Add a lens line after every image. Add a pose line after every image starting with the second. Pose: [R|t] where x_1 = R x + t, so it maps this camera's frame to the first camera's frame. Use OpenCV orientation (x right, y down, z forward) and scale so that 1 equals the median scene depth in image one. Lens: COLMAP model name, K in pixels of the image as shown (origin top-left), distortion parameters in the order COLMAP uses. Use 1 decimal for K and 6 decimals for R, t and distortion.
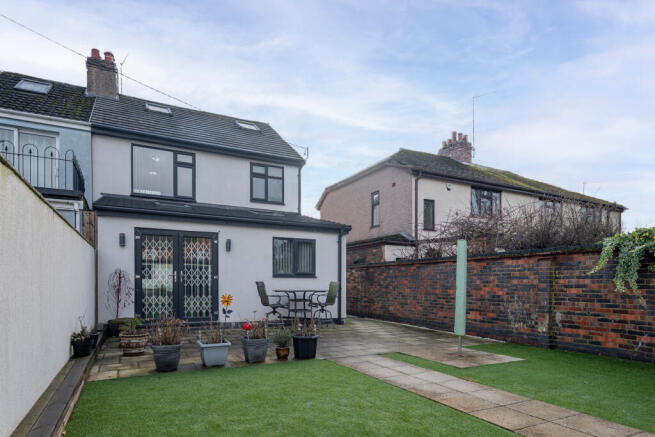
lens RADIAL K [[377.9, 0, 325.7], [0, 377.9, 281.1], [0, 0, 1]] dist [-0.002031, 0.000092]
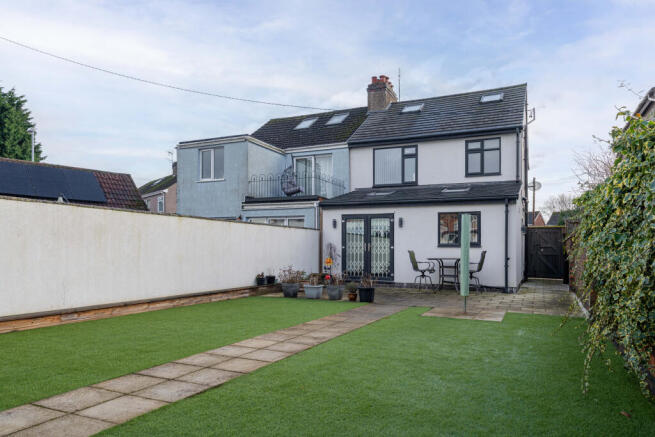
lens RADIAL K [[470.1, 0, 327.5], [0, 470.1, 218.5], [0, 0, 1]] dist [0.008877, -0.001674]
pose [[0.604397, -0.056203, -0.794698, 0.680444], [-0.003117, 0.997334, -0.072904, 0.007041], [0.796677, 0.046540, 0.602611, -0.125676]]
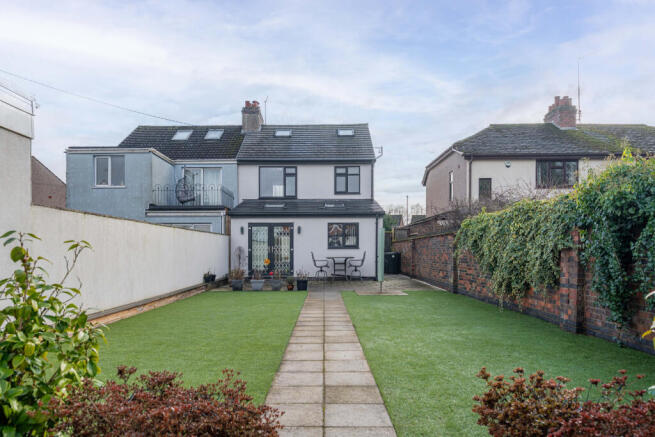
lens RADIAL K [[470.1, 0, 327.5], [0, 470.1, 218.5], [0, 0, 1]] dist [0.008877, -0.001674]
pose [[0.885383, -0.043631, -0.462810, 0.632434], [0.011712, 0.997363, -0.071621, 0.002733], [0.464714, 0.057991, 0.883560, -0.592979]]
